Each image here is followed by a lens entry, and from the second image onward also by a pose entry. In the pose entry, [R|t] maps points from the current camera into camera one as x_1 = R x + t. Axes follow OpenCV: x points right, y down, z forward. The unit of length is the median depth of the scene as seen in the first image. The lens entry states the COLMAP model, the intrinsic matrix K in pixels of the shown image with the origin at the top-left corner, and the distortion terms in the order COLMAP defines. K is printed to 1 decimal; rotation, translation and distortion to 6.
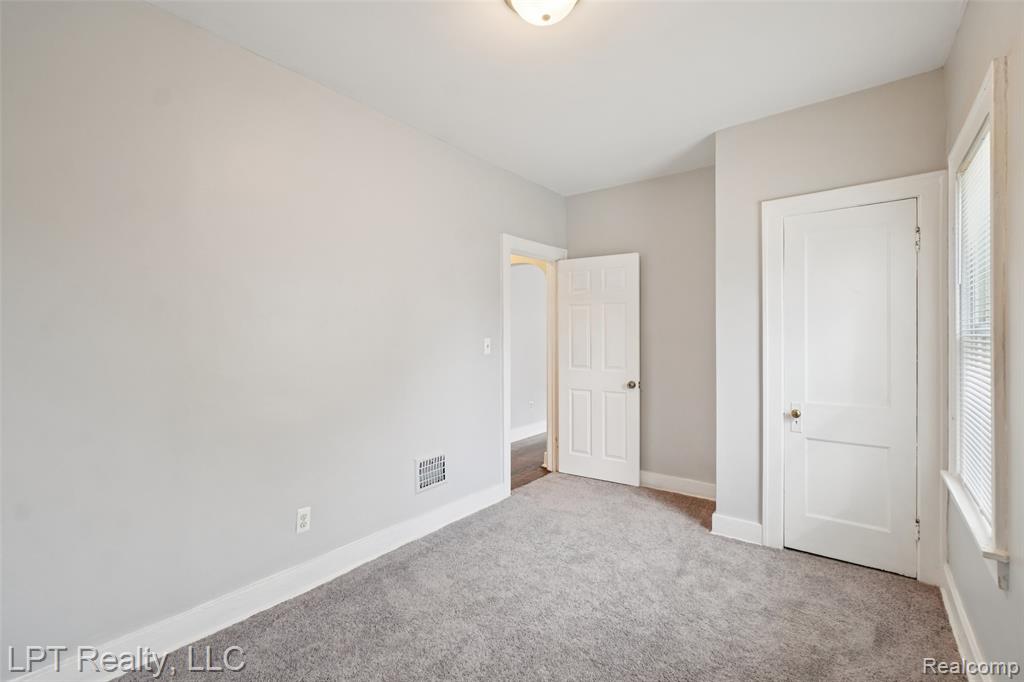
lens RADIAL K [[446.8, 0, 511.7], [0, 446.8, 338.1], [0, 0, 1]] dist [-0.001933, 0.000003]
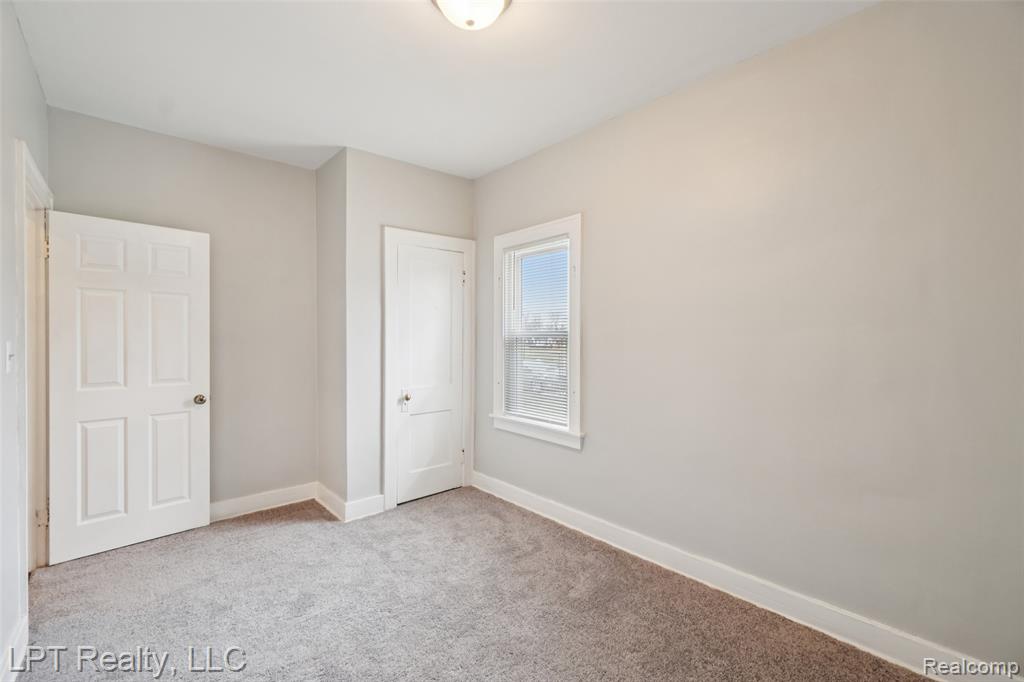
lens RADIAL K [[446.8, 0, 511.7], [0, 446.8, 338.1], [0, 0, 1]] dist [-0.001933, 0.000003]
pose [[0.188725, -0.000206, 0.982030, -0.554367], [0.004593, 0.999989, -0.000673, -0.000782], [-0.982019, 0.004638, 0.188724, 0.428384]]
